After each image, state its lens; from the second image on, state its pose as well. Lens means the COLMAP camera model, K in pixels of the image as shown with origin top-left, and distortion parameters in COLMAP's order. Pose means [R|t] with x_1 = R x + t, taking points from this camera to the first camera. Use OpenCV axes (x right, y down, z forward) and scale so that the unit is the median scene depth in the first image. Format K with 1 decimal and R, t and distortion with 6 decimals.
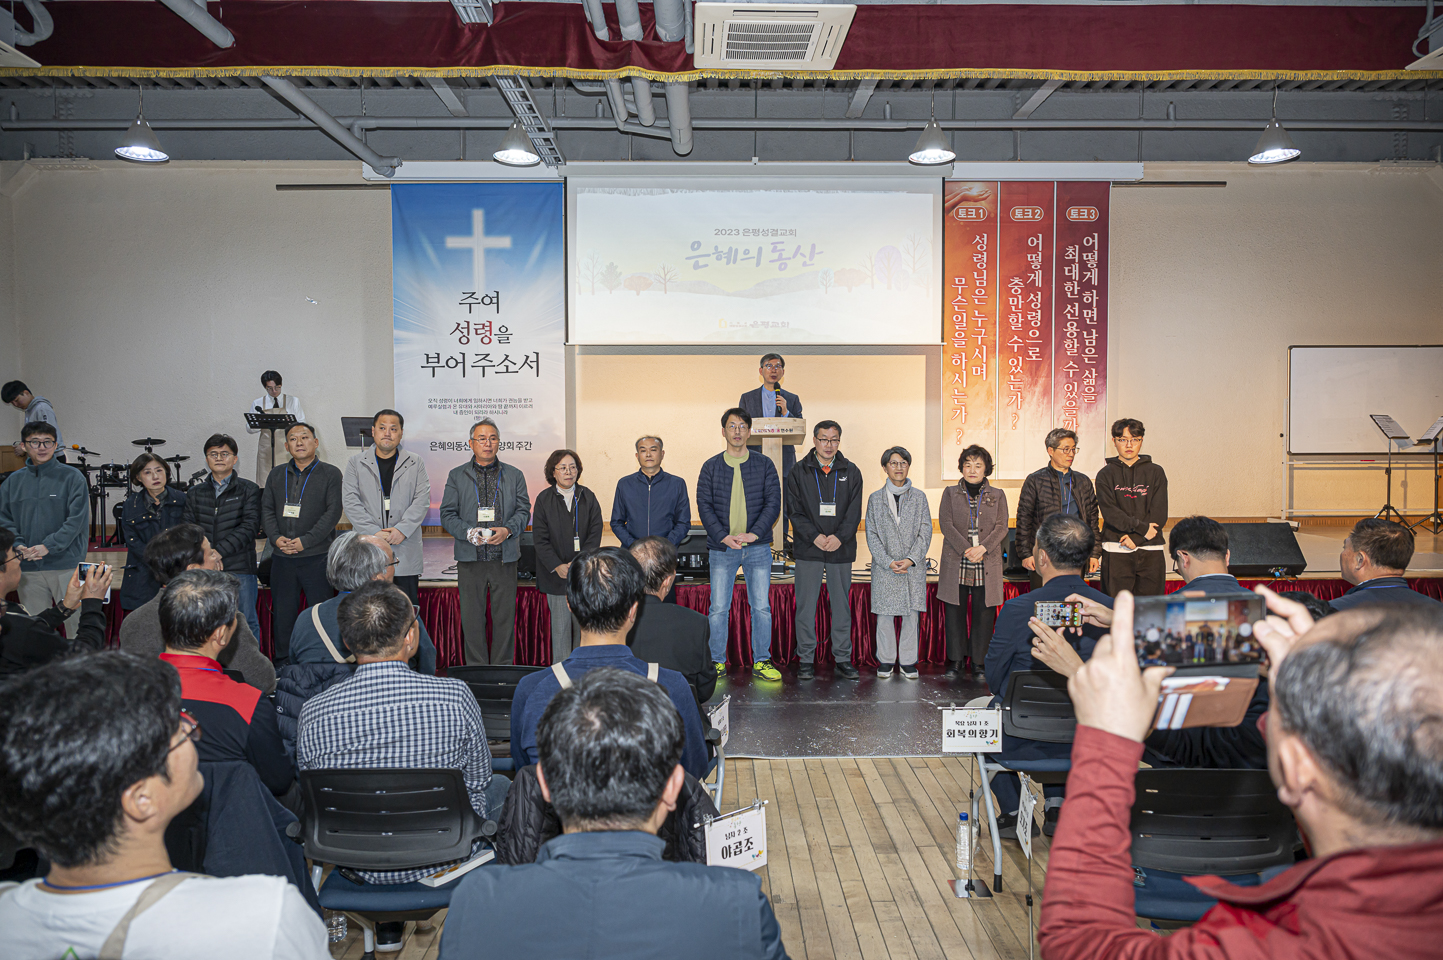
lens RADIAL K [[977.4, 0, 721.1], [0, 977.4, 483.1], [0, 0, 1]] dist [0.009226, -0.005129]
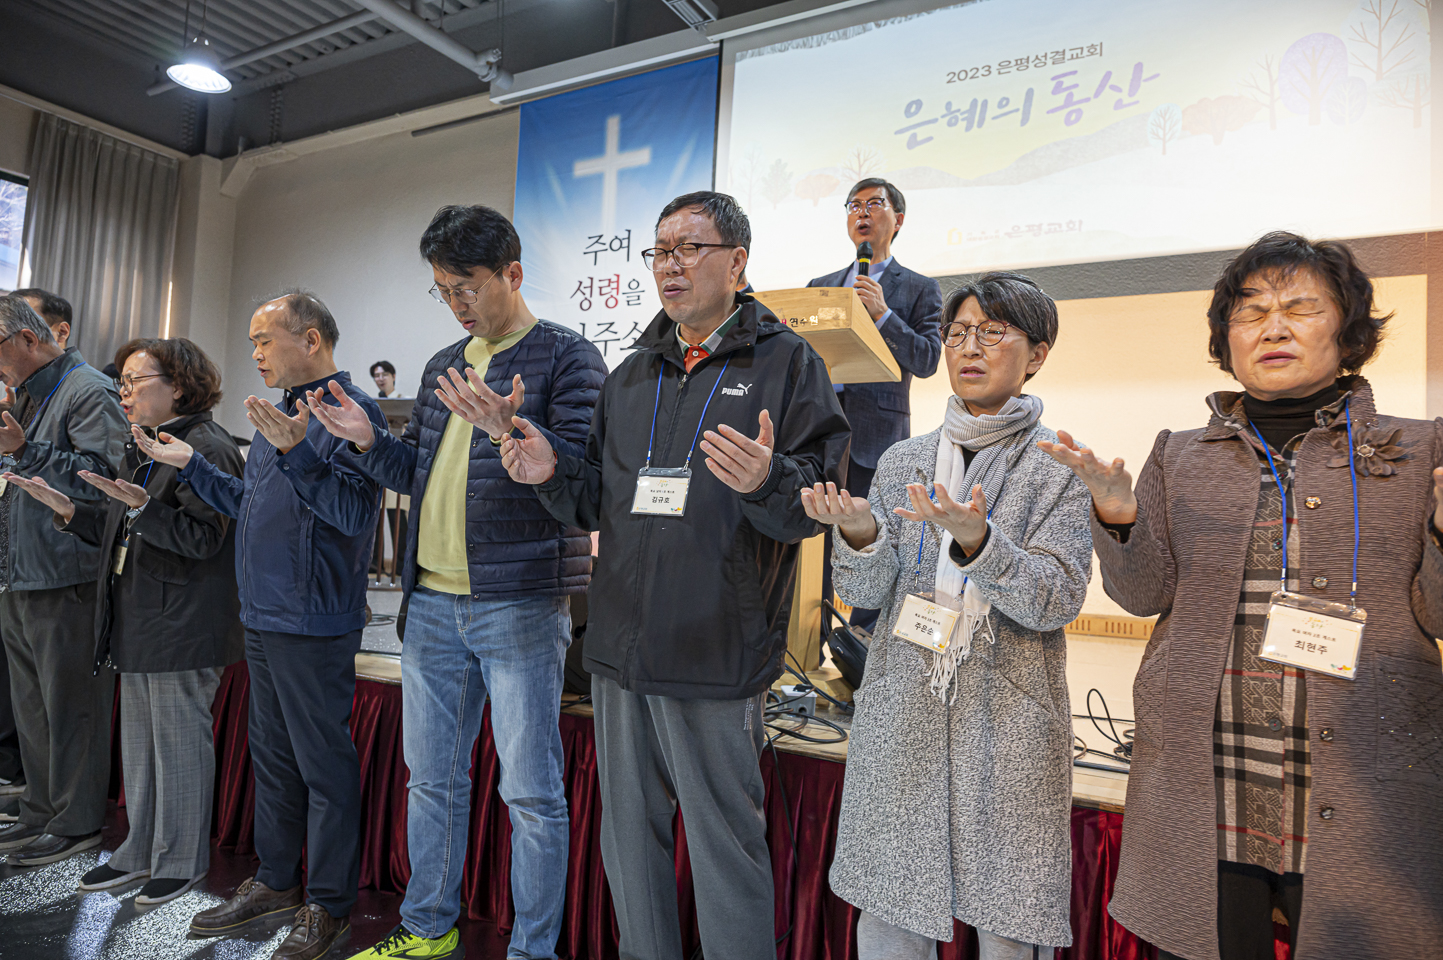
lens RADIAL K [[977.4, 0, 707.6], [0, 977.4, 486.2], [0, 0, 1]] dist [0.009226, -0.005129]
pose [[0.859228, 0.017563, -0.511291, 0.183997], [-0.068512, 0.994358, -0.080978, 0.034093], [0.506984, 0.104608, 0.855584, 0.523318]]
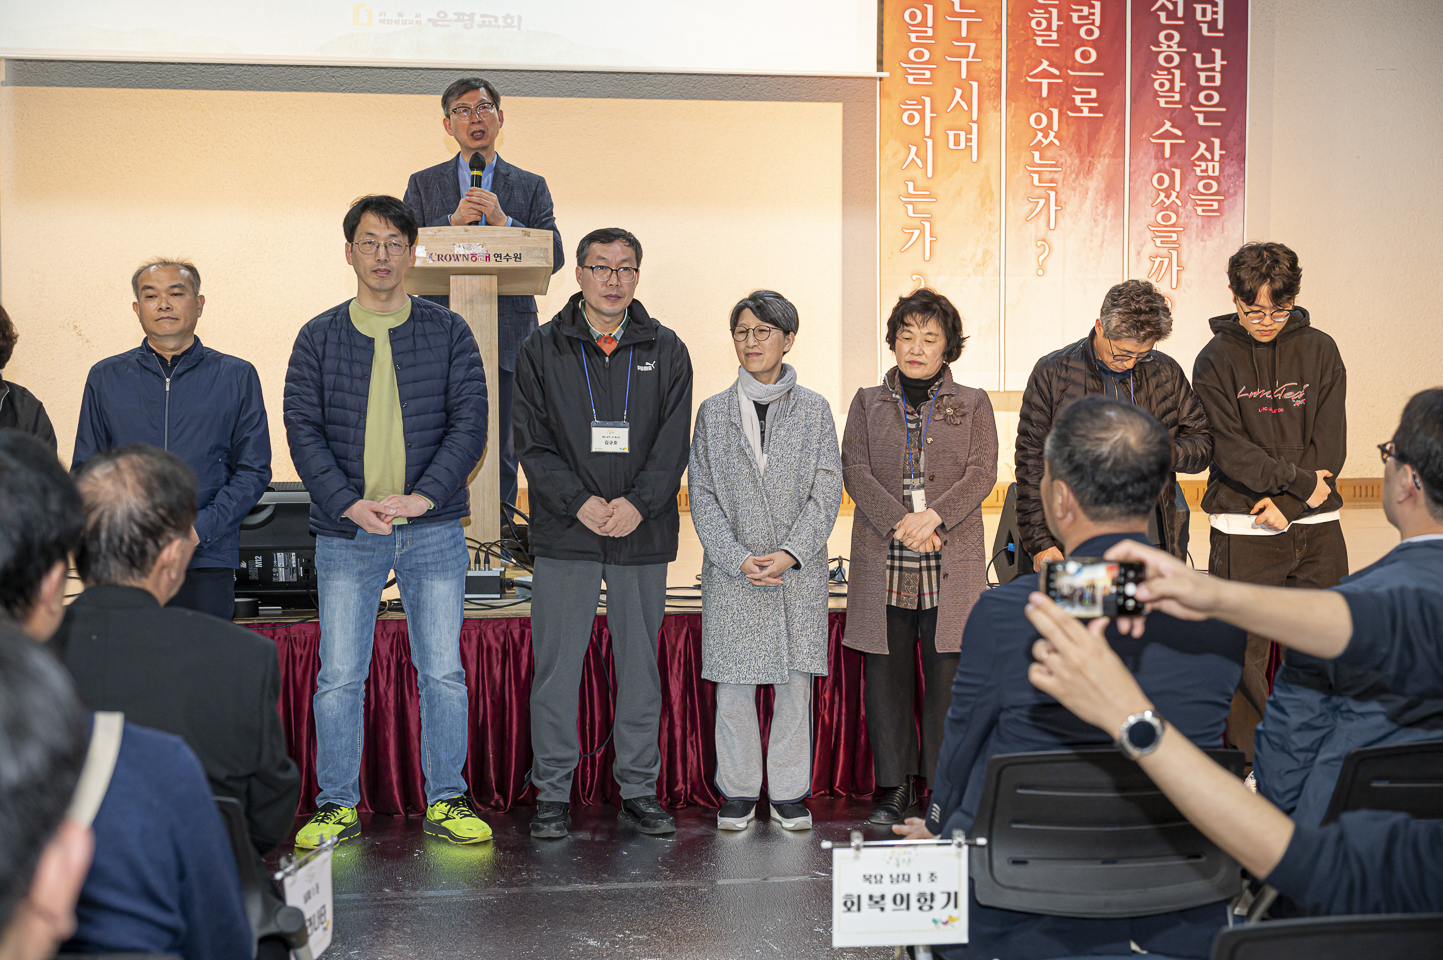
lens RADIAL K [[2308.5, 0, 731.9], [0, 2308.5, 482.1], [0, 0, 1]] dist [0.037991, 0.000000]
pose [[0.989101, -0.005283, 0.147143, 0.012775], [0.002577, 0.999824, 0.018573, 0.019689], [-0.147215, -0.017991, 0.988941, 0.001081]]
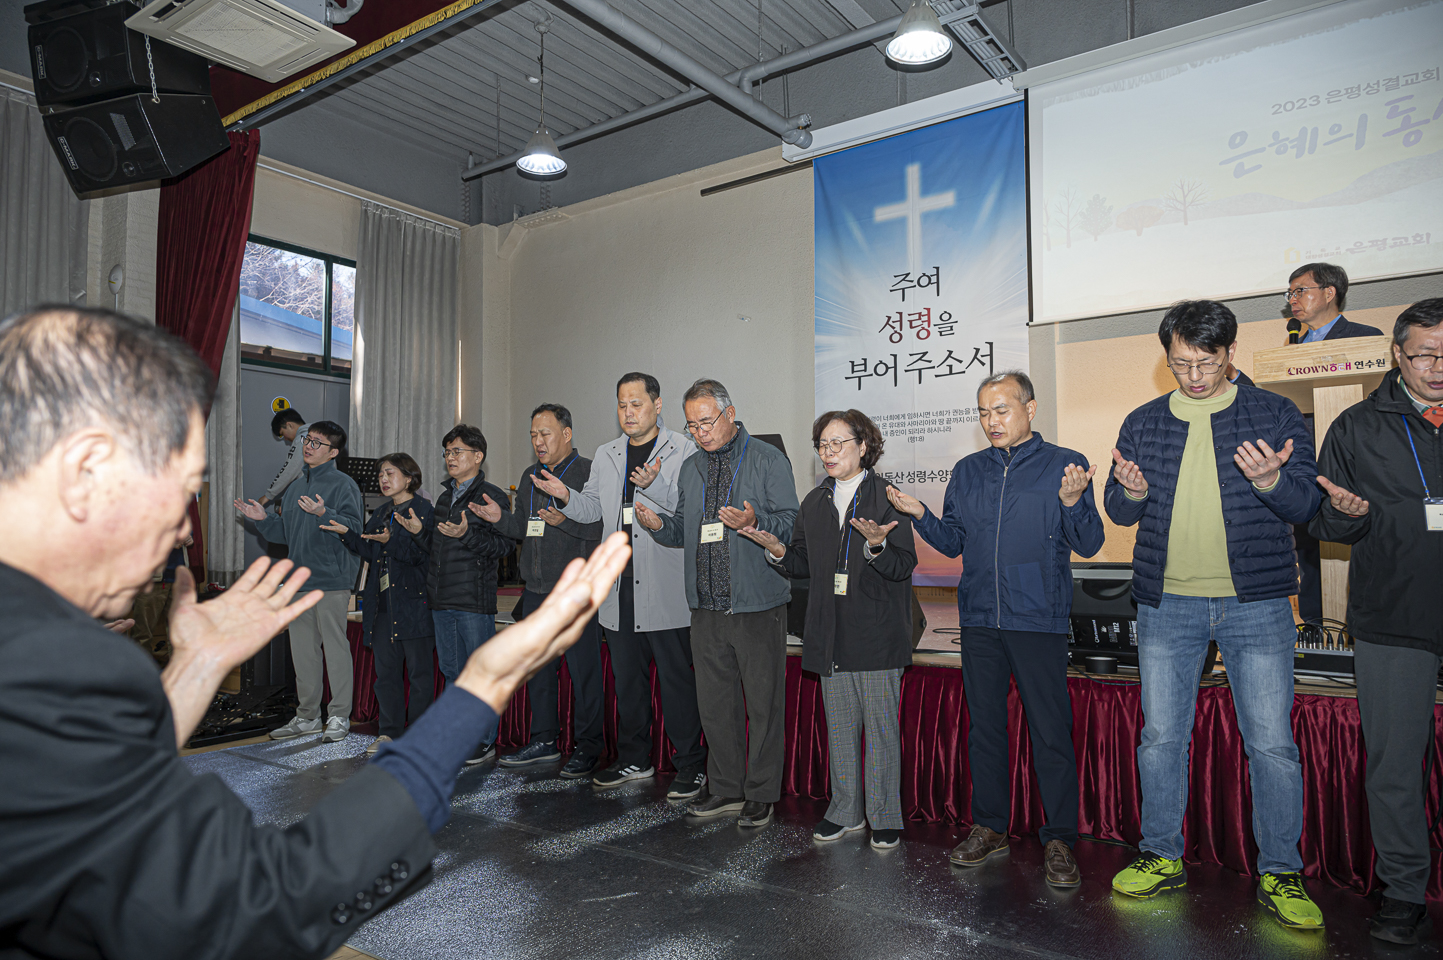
lens RADIAL K [[977.4, 0, 707.9], [0, 977.4, 490.3], [0, 0, 1]] dist [0.009226, -0.005129]
pose [[0.804659, -0.029465, -0.593006, 0.072497], [-0.022658, 0.996516, -0.080259, 0.039605], [0.593305, 0.078018, 0.801188, 0.354897]]
